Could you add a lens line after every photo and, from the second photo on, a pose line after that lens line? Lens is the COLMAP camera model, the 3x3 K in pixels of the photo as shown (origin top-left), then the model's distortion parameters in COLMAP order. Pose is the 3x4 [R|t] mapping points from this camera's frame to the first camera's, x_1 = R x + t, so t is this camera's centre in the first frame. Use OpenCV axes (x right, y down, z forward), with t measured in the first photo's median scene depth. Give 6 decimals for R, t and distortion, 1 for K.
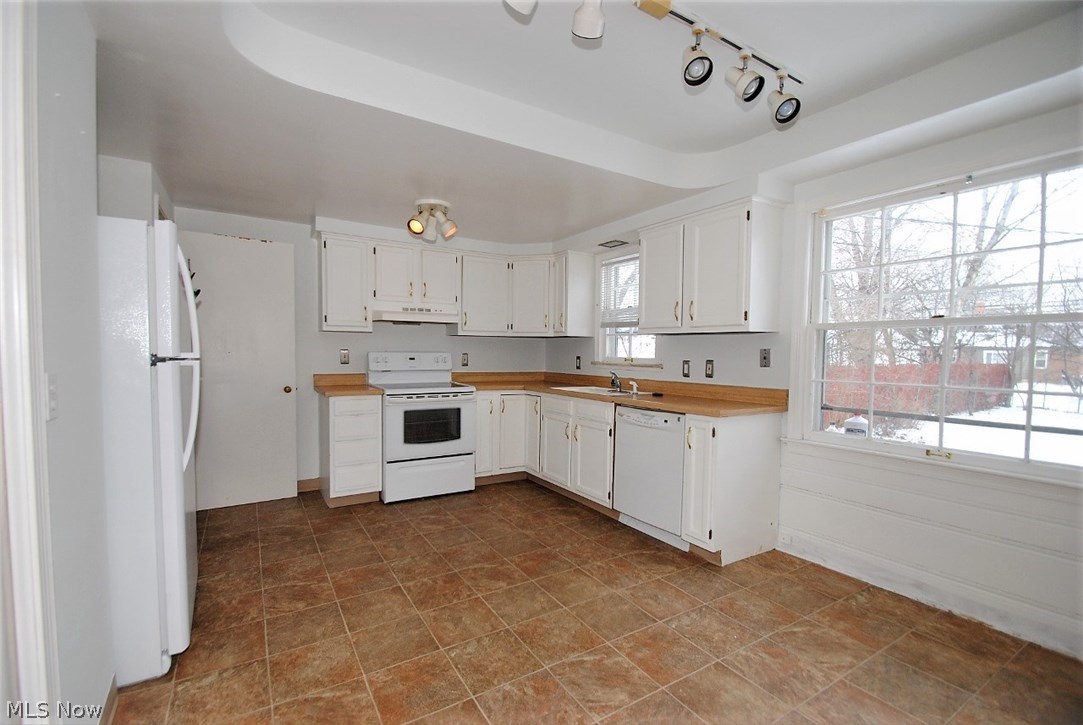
lens RADIAL K [[471.2, 0, 523.6], [0, 471.2, 365.8], [0, 0, 1]] dist [0.000882, 0.000187]
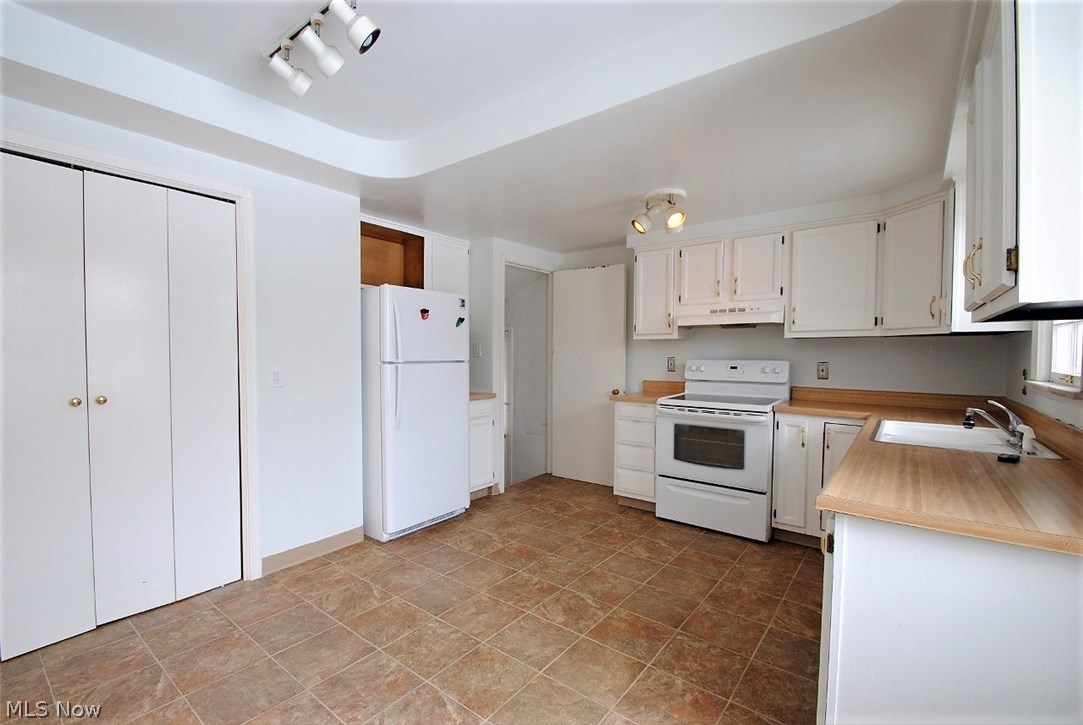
lens RADIAL K [[471.2, 0, 535.7], [0, 471.2, 369.3], [0, 0, 1]] dist [0.000882, 0.000187]
pose [[0.361468, 0.022191, -0.932120, 0.562081], [-0.030216, 0.999470, 0.012077, -0.015403], [0.931895, 0.023800, 0.361947, 0.458182]]
